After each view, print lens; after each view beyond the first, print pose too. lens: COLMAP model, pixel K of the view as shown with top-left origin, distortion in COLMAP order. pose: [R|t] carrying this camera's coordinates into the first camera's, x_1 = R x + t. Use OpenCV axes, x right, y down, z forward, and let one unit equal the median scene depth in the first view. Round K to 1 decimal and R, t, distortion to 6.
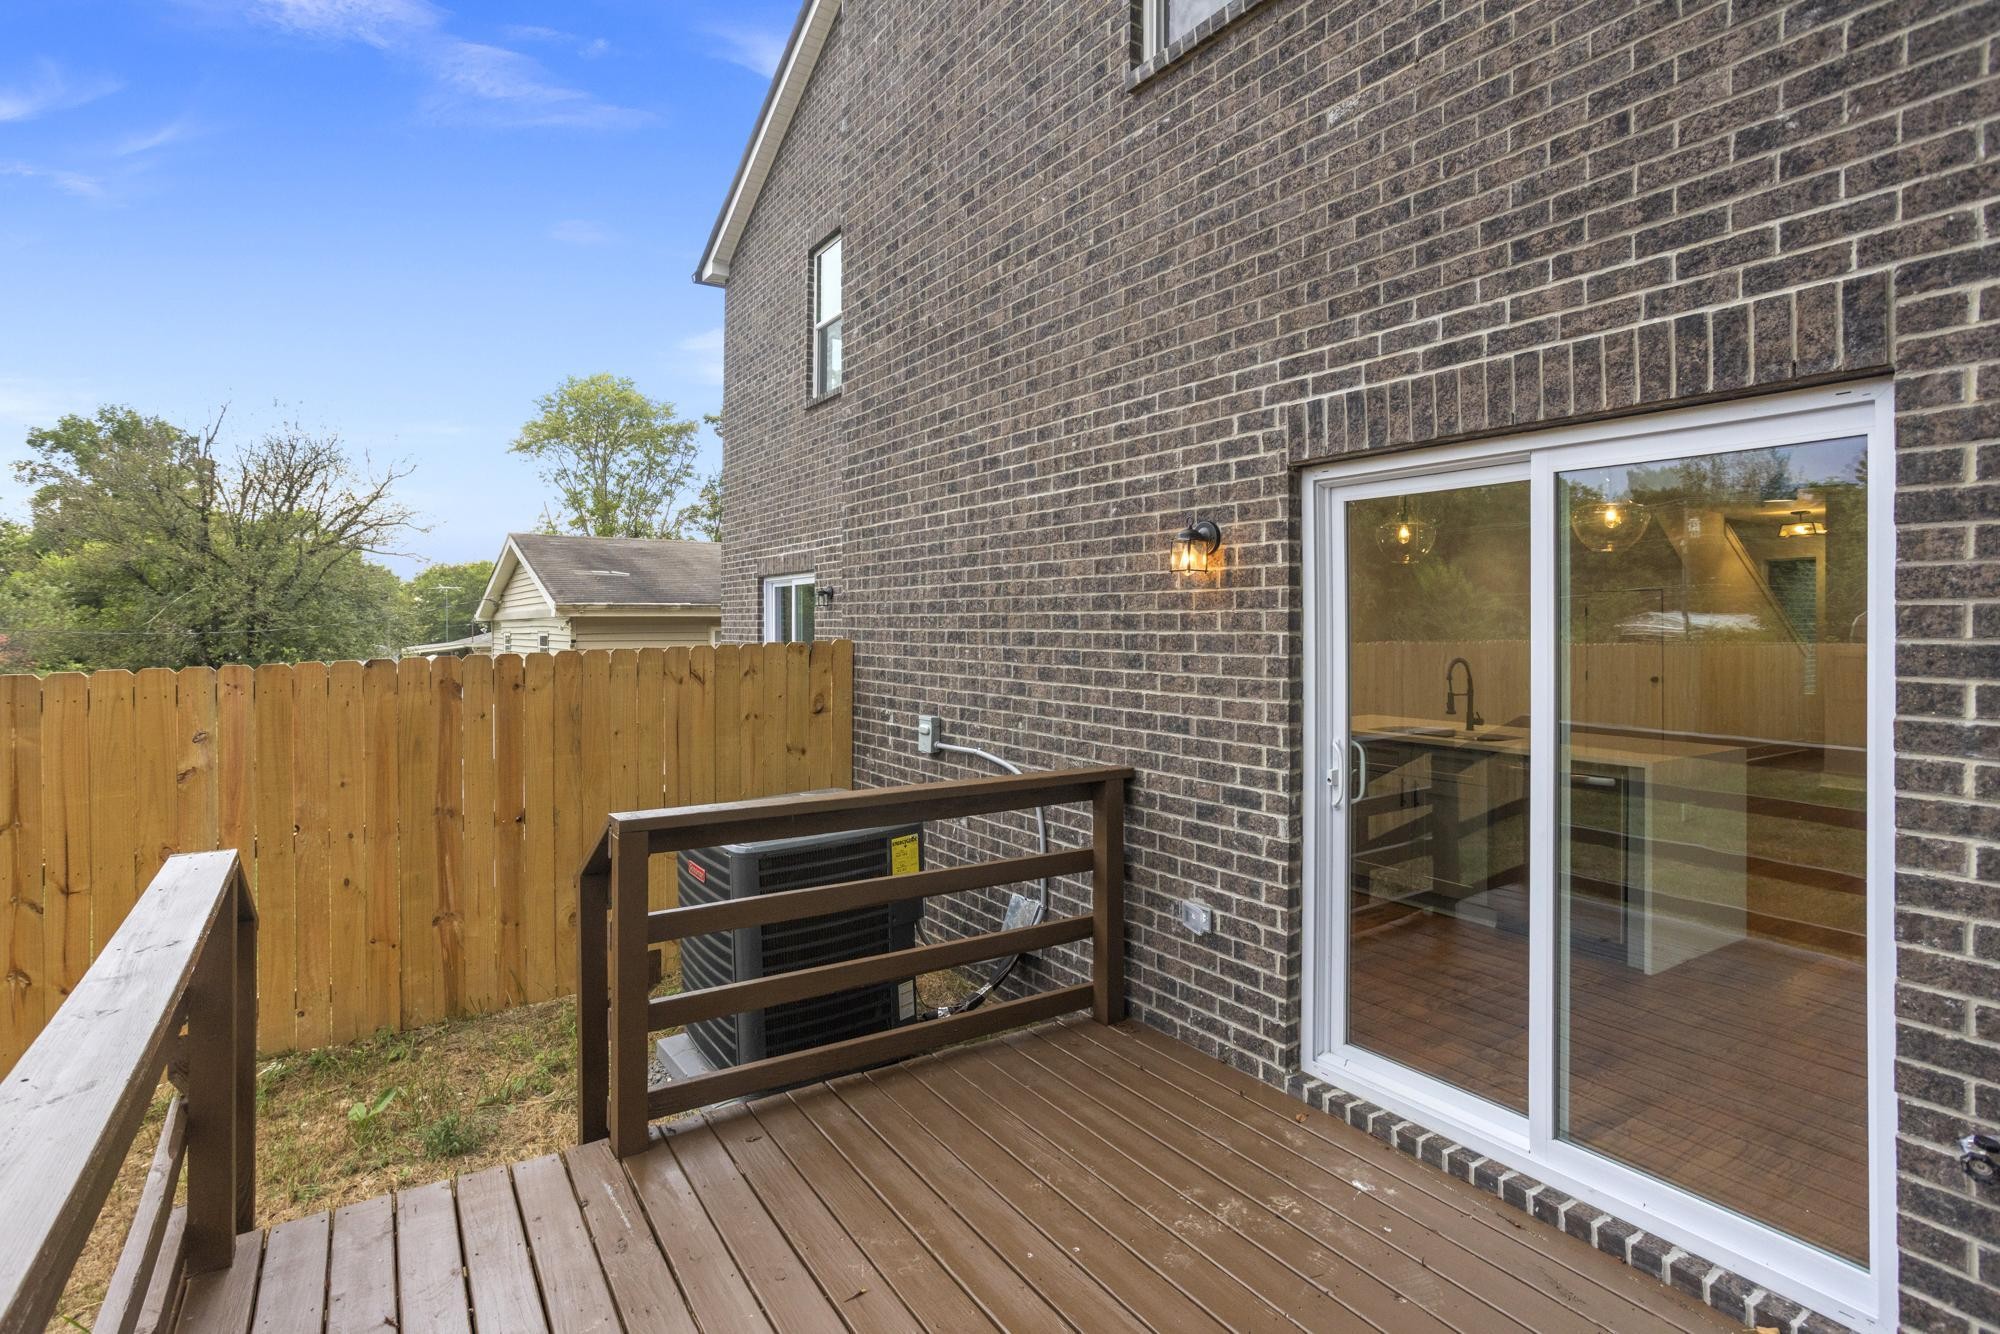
lens RADIAL K [[967.0, 0, 983.6], [0, 967.0, 654.3], [0, 0, 1]] dist [-0.059873, 0.034910]
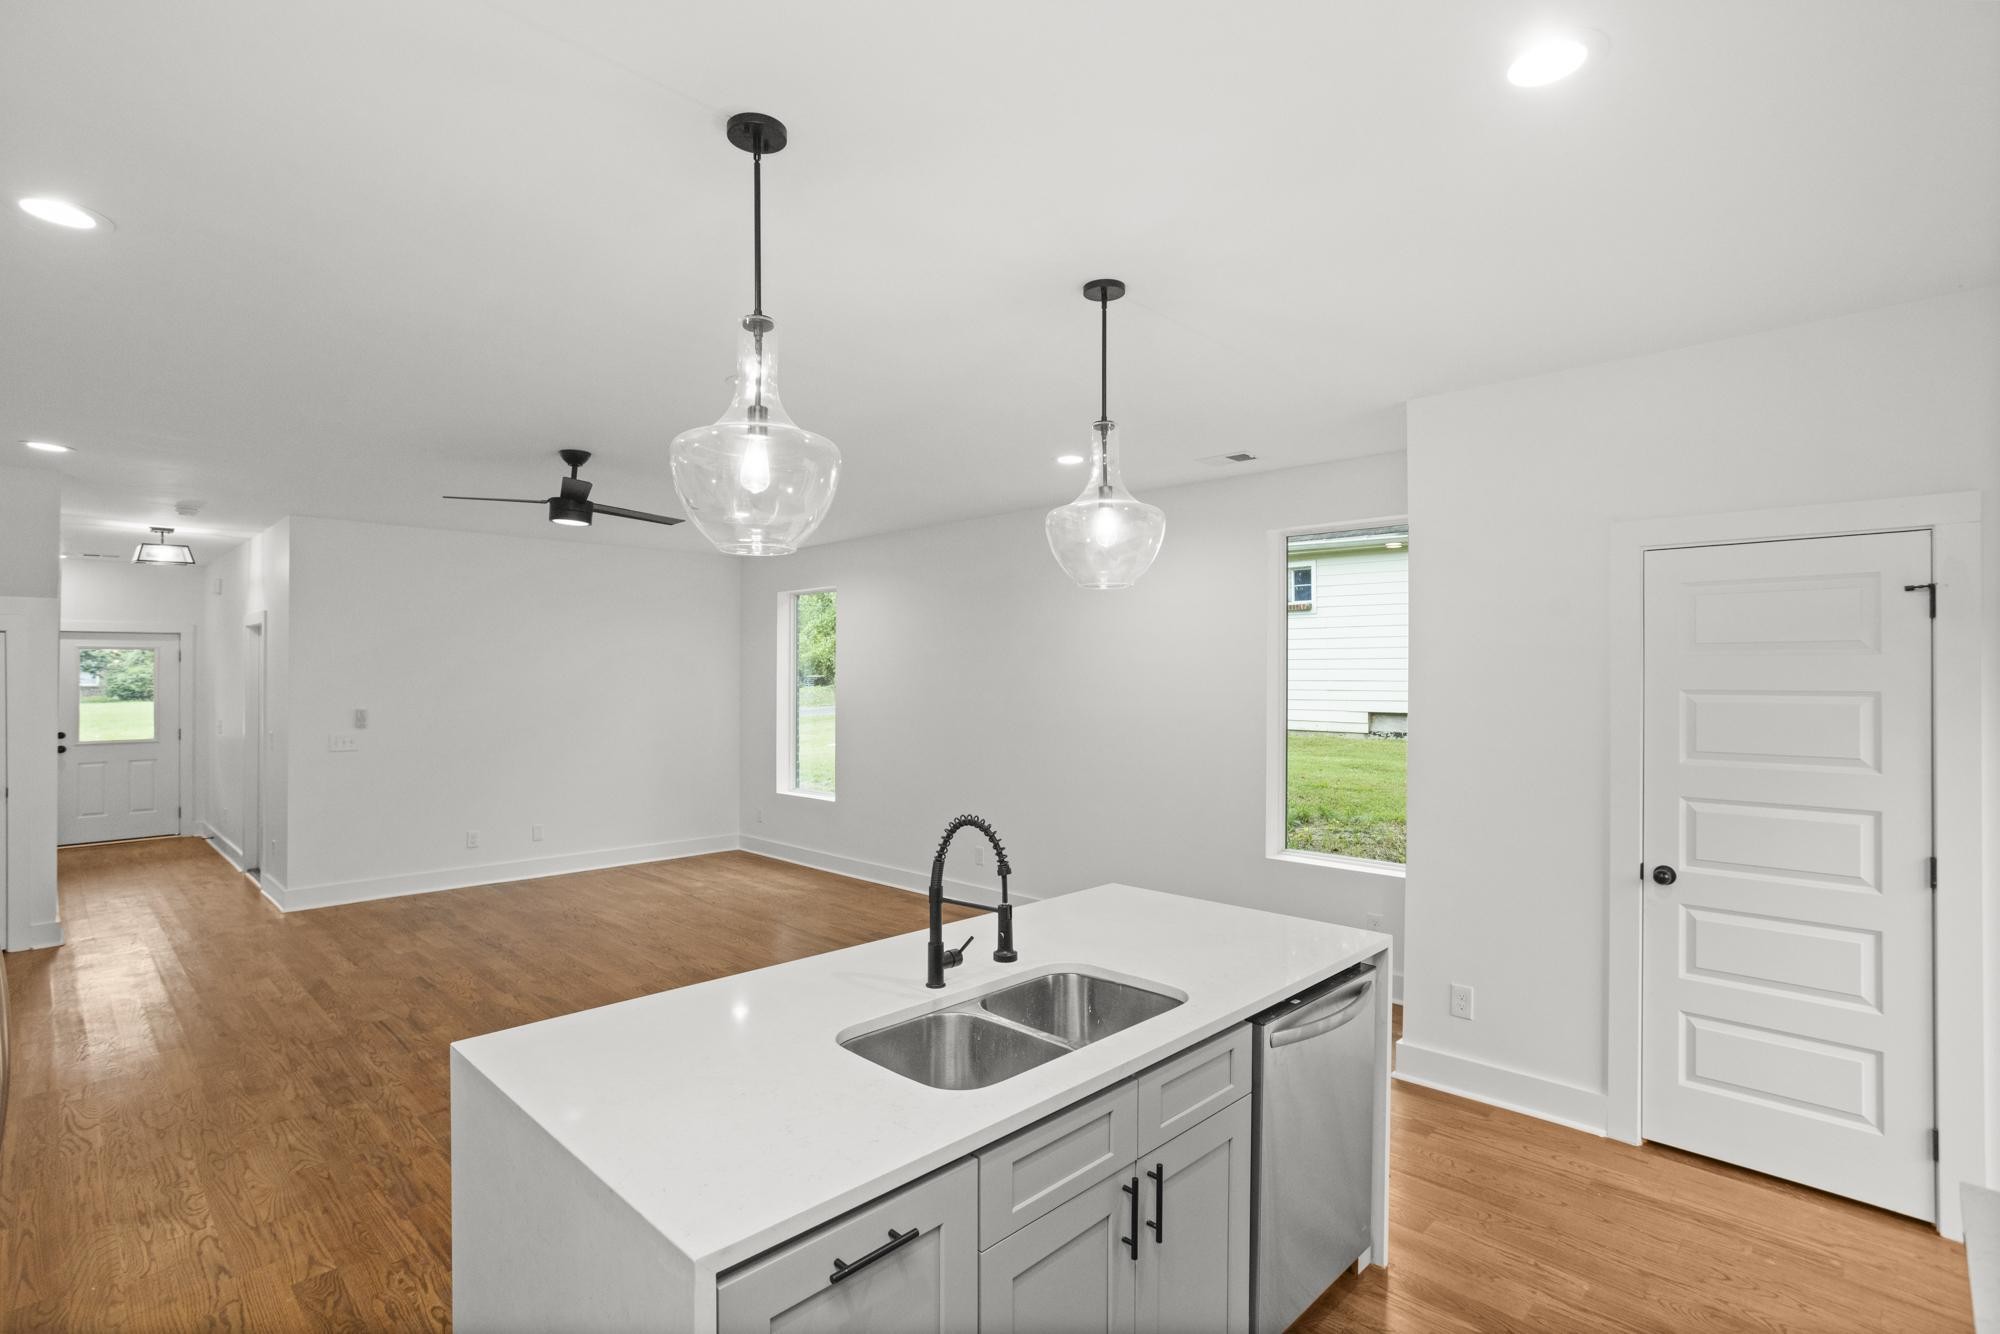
lens RADIAL K [[952.2, 0, 1000.0], [0, 952.2, 667.0], [0, 0, 1]] dist [-0.072257, 0.032895]
pose [[-0.239077, 0.010359, 0.970945, 0.111929], [0.027351, 0.999618, -0.003930, -0.054305], [-0.970615, 0.025617, -0.239269, 1.070014]]
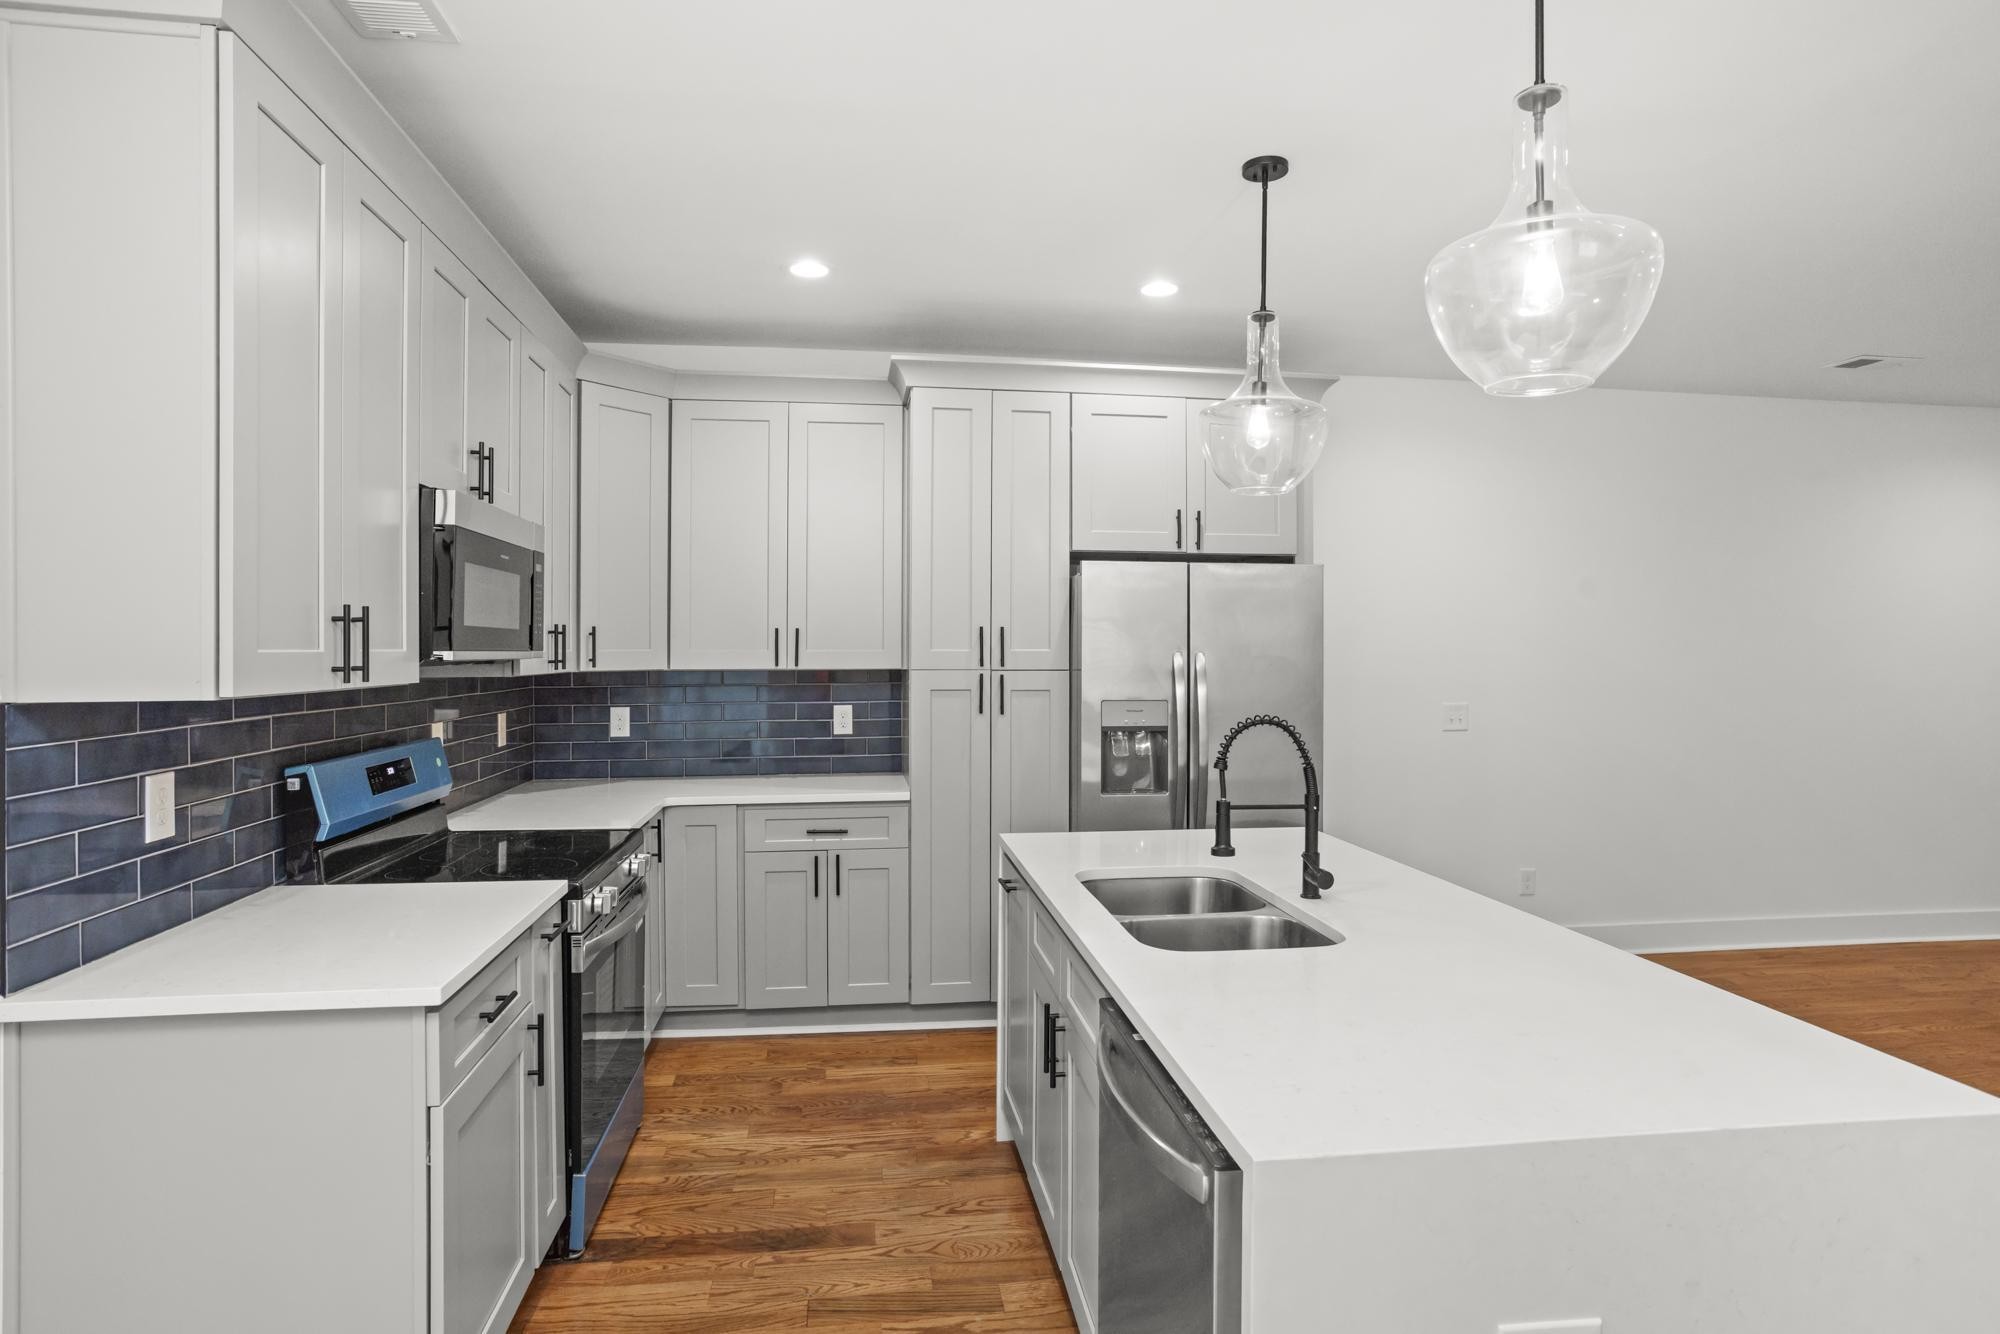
lens RADIAL K [[1077.4, 0, 988.2], [0, 1077.4, 646.2], [0, 0, 1]] dist [-0.046903, 0.024659]
pose [[0.908432, 0.003811, -0.418016, 0.573885], [-0.017309, 0.999444, -0.028503, -0.009598], [0.417675, 0.033128, 0.907992, 0.542008]]
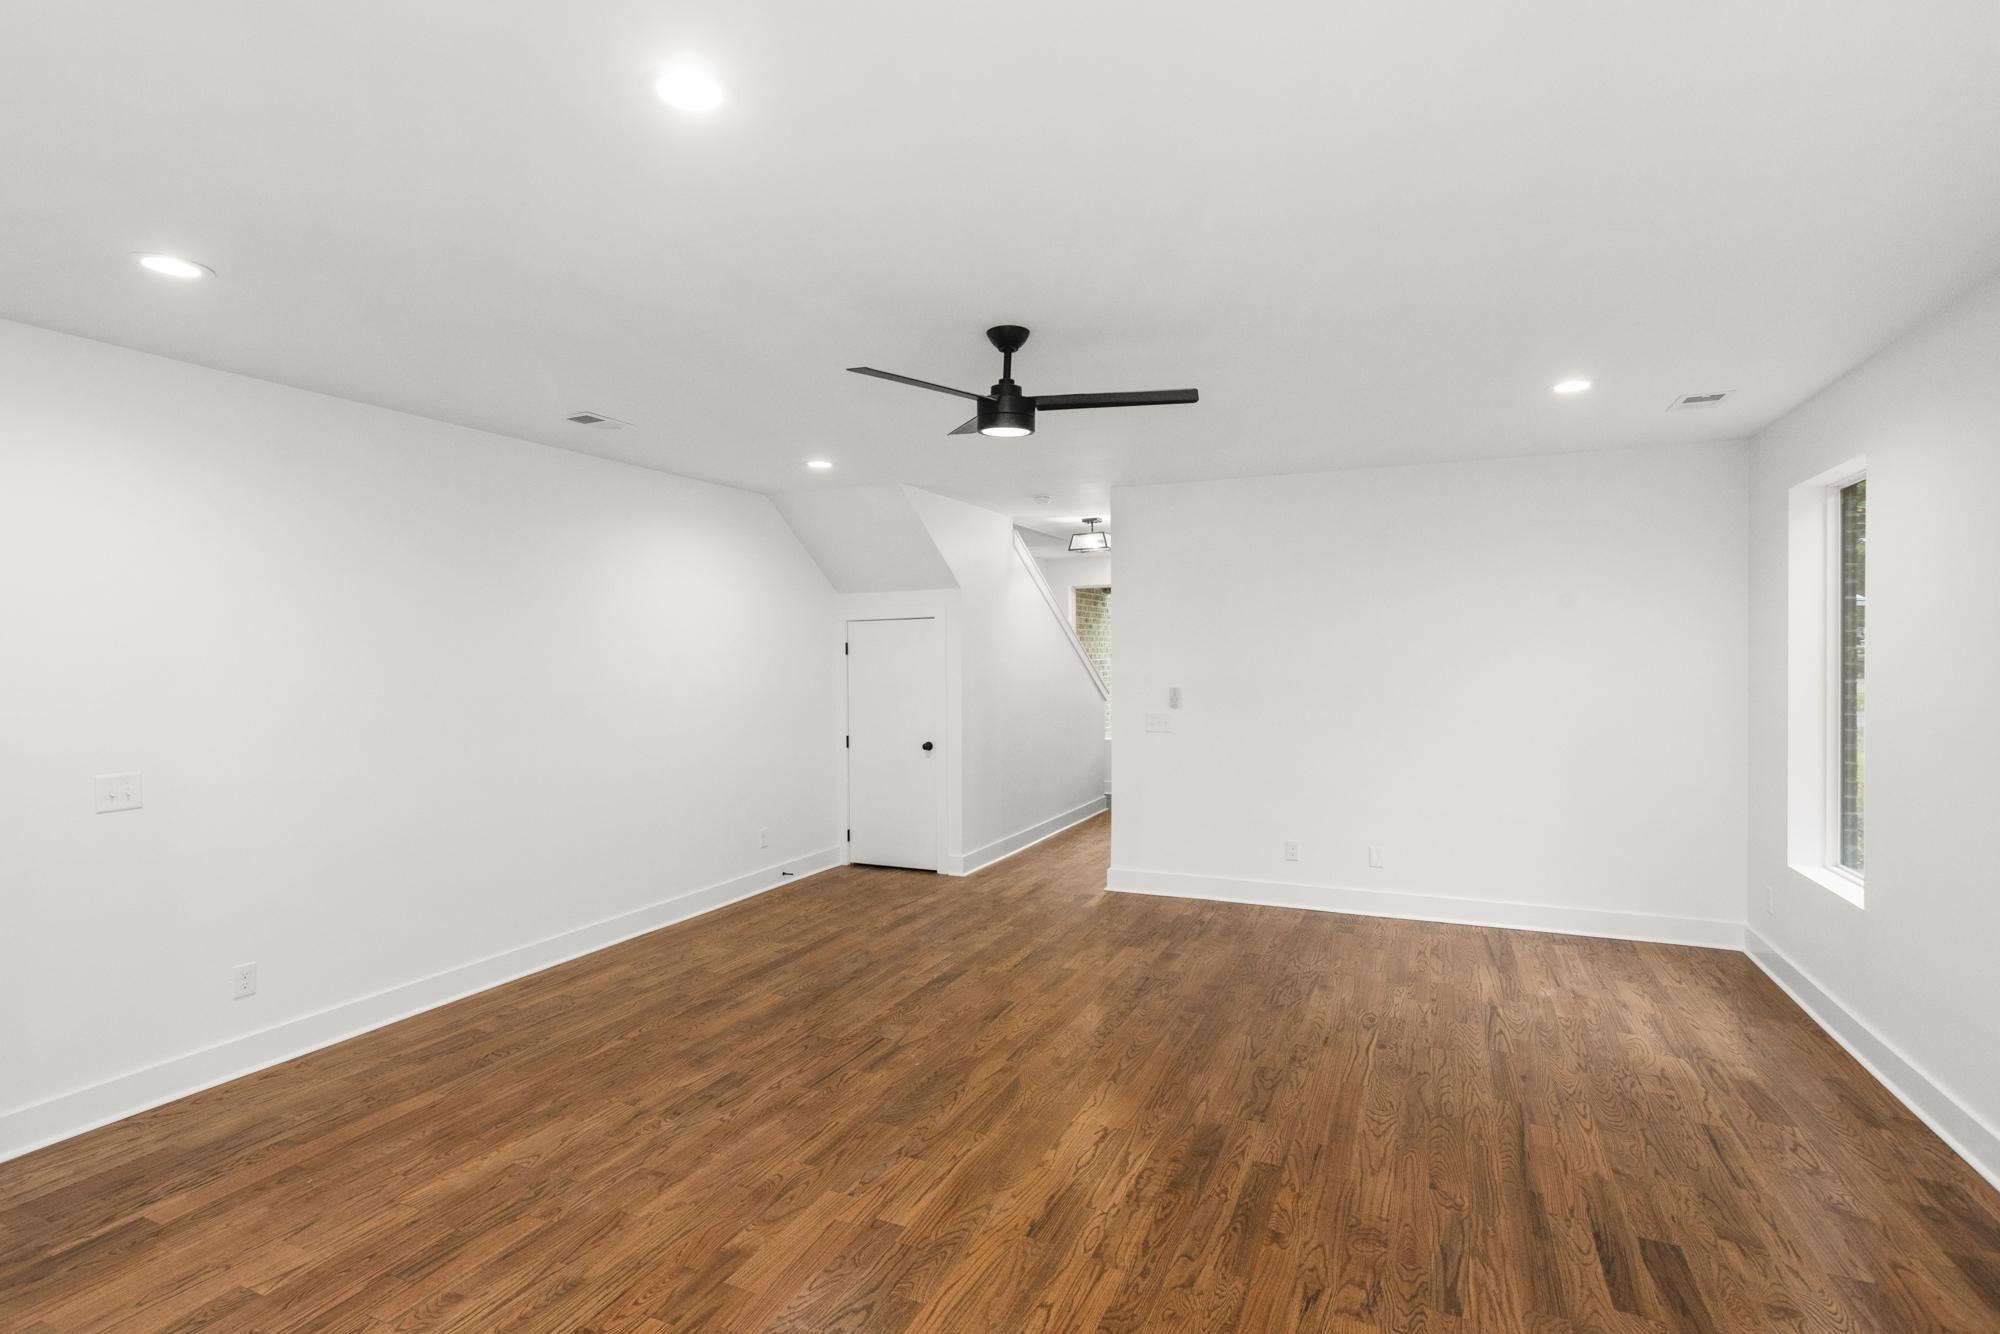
lens RADIAL K [[967.0, 0, 983.6], [0, 967.0, 654.3], [0, 0, 1]] dist [-0.059873, 0.034910]
pose [[0.845818, -0.006760, 0.533429, 0.700901], [0.024444, 0.999361, -0.026094, -0.041093], [-0.532911, 0.035110, 0.845442, 0.723901]]
